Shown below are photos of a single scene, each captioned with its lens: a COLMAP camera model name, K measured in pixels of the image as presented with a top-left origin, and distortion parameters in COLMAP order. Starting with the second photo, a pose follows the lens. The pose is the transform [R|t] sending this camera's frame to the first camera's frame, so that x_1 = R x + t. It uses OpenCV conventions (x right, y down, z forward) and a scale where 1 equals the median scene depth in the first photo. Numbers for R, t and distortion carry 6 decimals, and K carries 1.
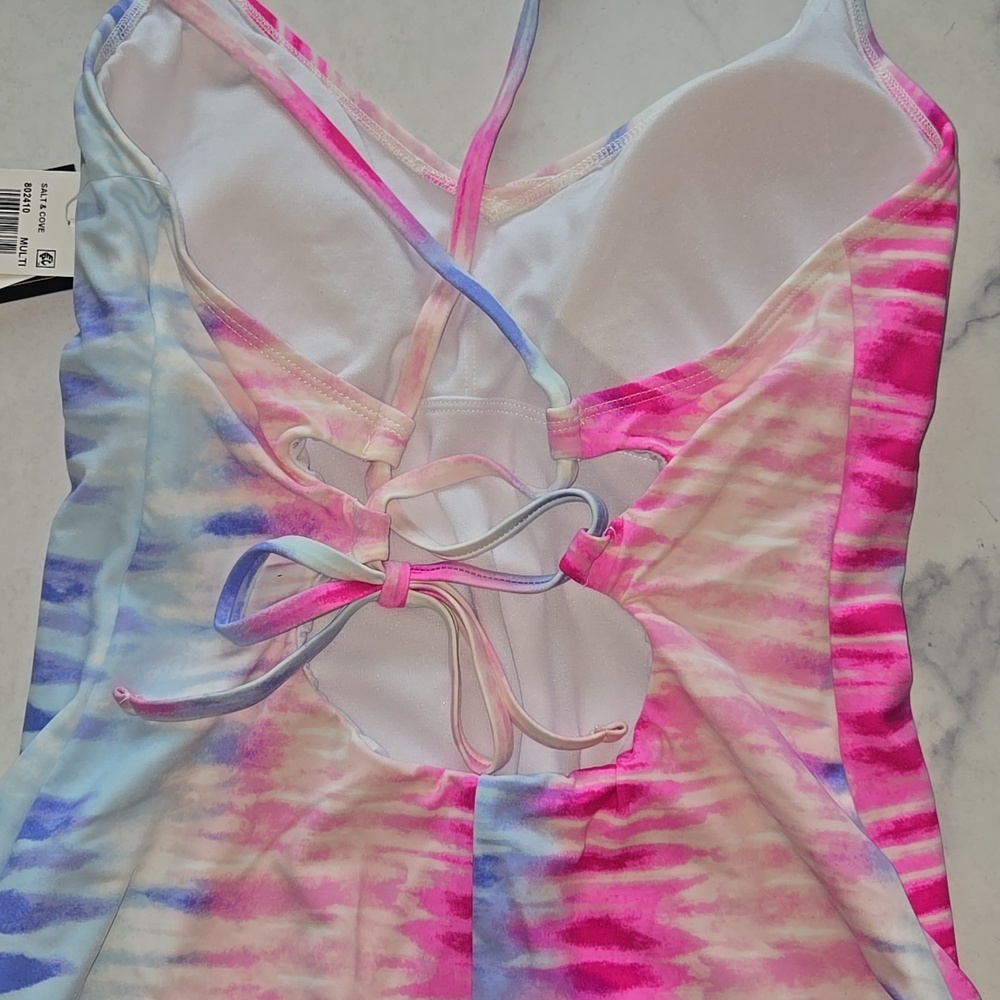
lens RADIAL K [[1519.0, 0, 500.0], [0, 1519.0, 500.0], [0, 0, 1]] dist [0.036552, -0.015349]
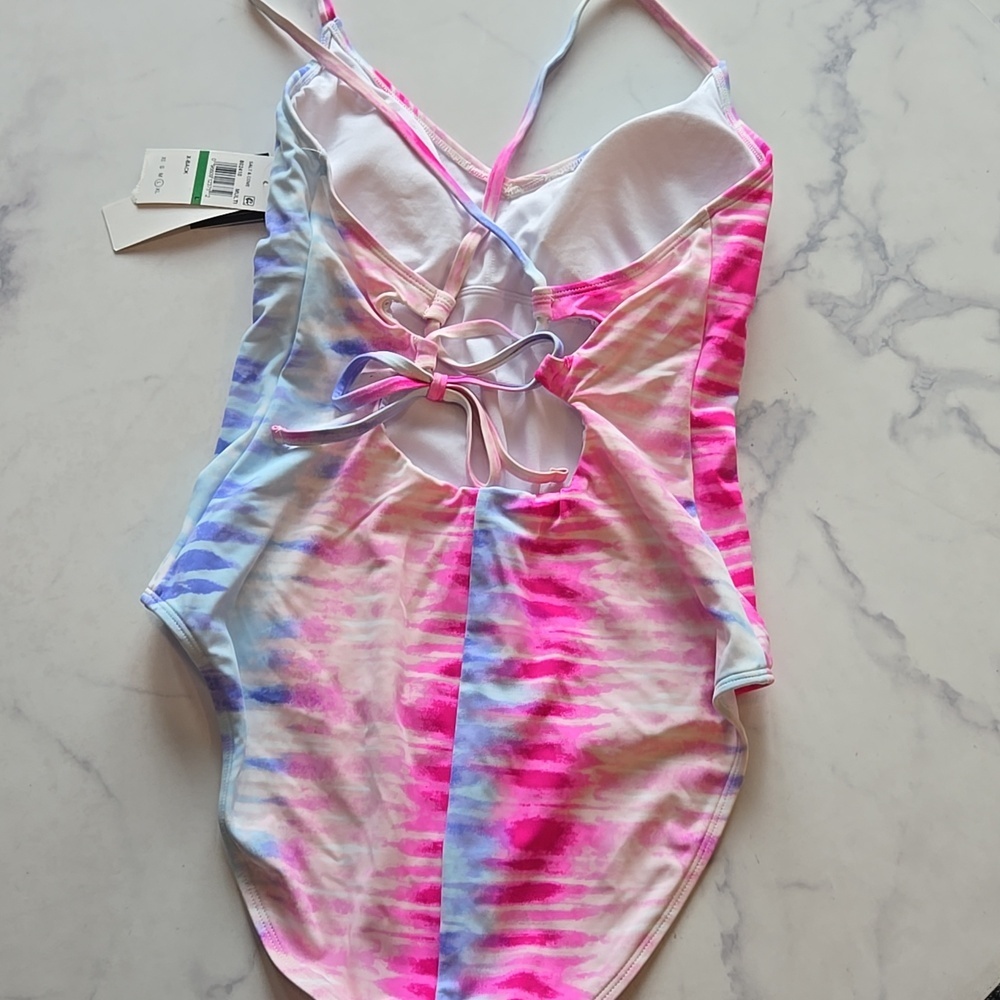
lens RADIAL K [[1519.0, 0, 500.0], [0, 1519.0, 500.0], [0, 0, 1]] dist [0.036552, -0.015349]
pose [[0.997998, 0.060712, -0.017712, 0.038930], [-0.062928, 0.981206, -0.182412, 0.493911], [0.006304, 0.183162, 0.983063, -0.662272]]
